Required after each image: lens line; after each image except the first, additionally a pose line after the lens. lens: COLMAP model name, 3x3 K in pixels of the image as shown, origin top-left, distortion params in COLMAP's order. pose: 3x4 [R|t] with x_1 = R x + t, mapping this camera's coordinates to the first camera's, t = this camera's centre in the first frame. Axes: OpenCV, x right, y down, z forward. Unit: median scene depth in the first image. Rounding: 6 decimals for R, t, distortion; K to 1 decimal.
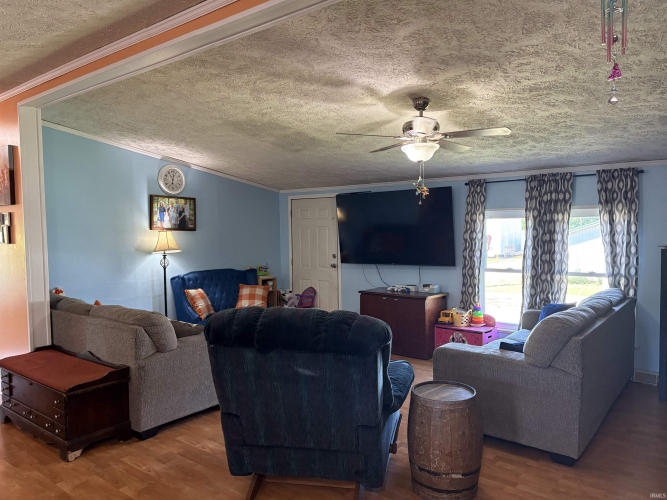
lens RADIAL K [[499.4, 0, 335.9], [0, 499.4, 251.7], [0, 0, 1]] dist [0.040414, -0.012140]
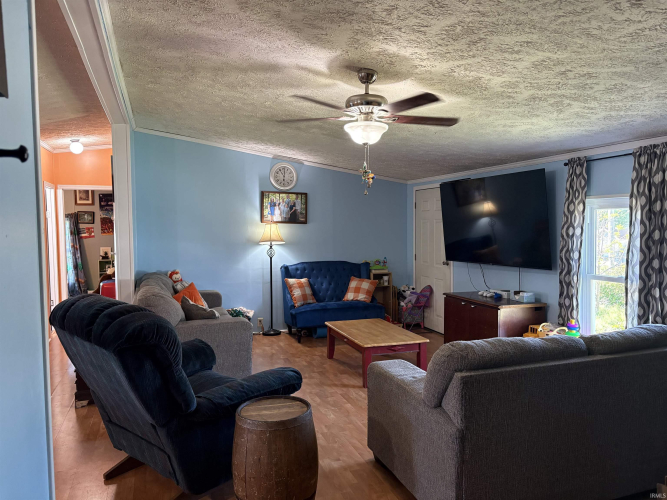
lens RADIAL K [[499.4, 0, 334.4], [0, 499.4, 250.5], [0, 0, 1]] dist [0.040414, -0.012140]
pose [[0.848513, 0.033726, -0.528098, 0.366535], [-0.027688, 0.999430, 0.019340, -0.007971], [0.528449, -0.001789, 0.848963, 0.152935]]
